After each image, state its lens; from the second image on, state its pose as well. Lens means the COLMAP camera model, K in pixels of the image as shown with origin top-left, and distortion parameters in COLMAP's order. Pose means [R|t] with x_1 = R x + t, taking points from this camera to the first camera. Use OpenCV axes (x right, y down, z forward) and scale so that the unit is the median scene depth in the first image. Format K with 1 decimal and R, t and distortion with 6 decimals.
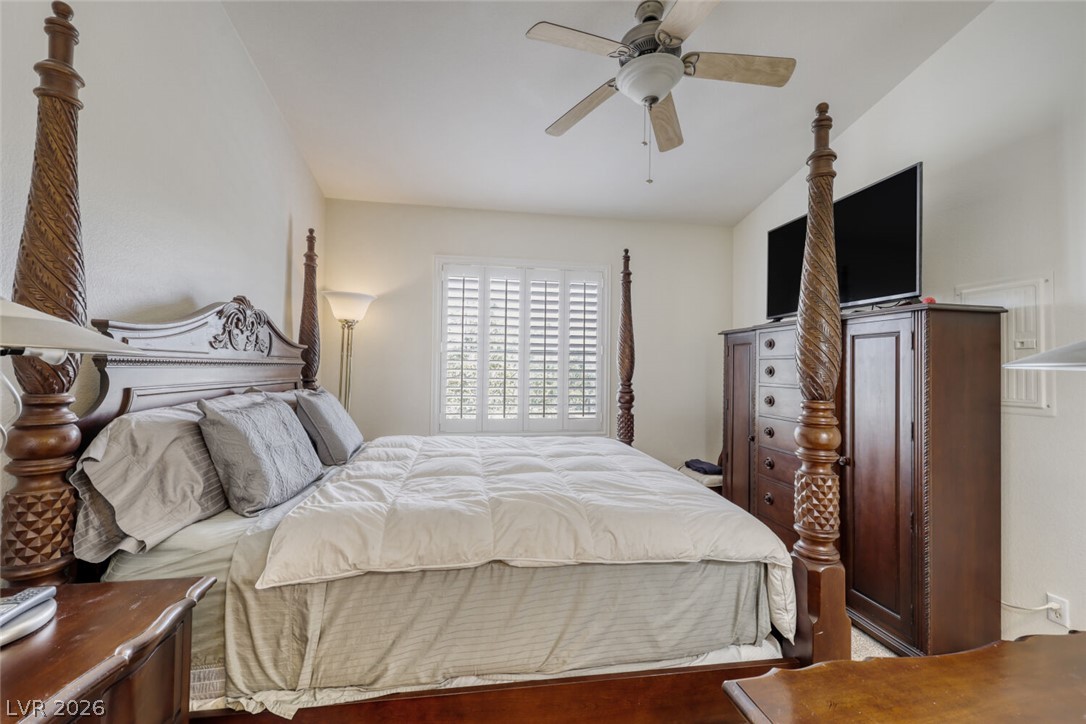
lens RADIAL K [[446.0, 0, 538.8], [0, 446.0, 364.2], [0, 0, 1]] dist [-0.001252, -0.000132]
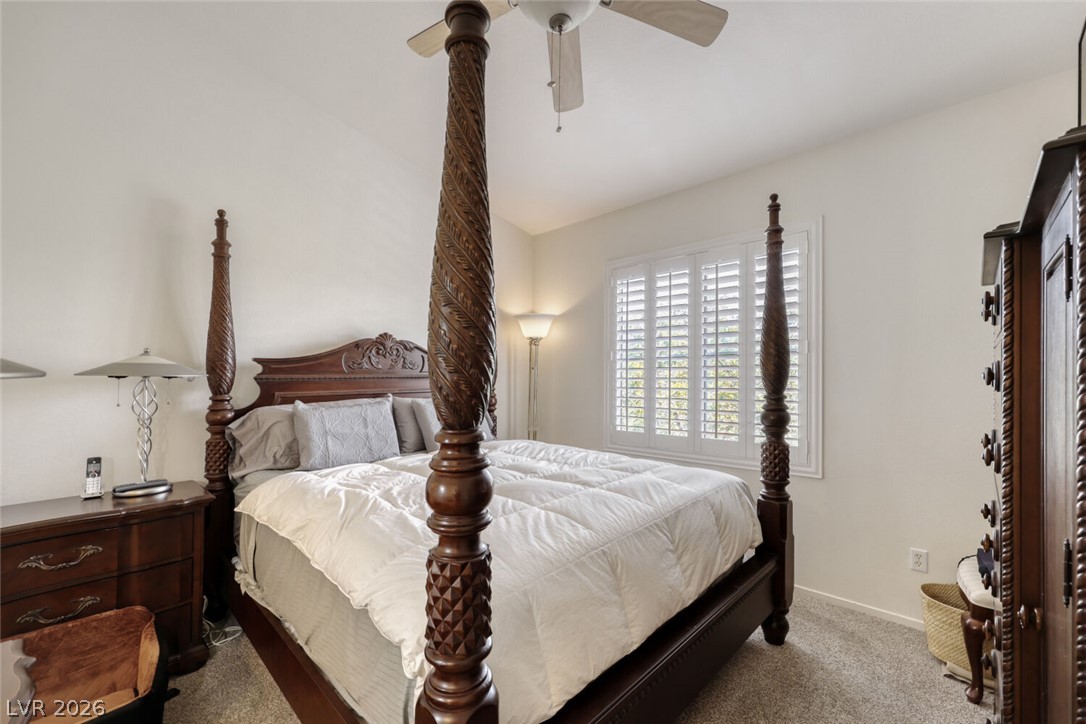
lens RADIAL K [[446.0, 0, 538.8], [0, 446.0, 364.2], [0, 0, 1]] dist [-0.001252, -0.000132]
pose [[0.601915, -0.041030, -0.797505, 0.506883], [0.023297, 0.999156, -0.033821, 0.009898], [0.798220, 0.001778, 0.602363, 0.318217]]
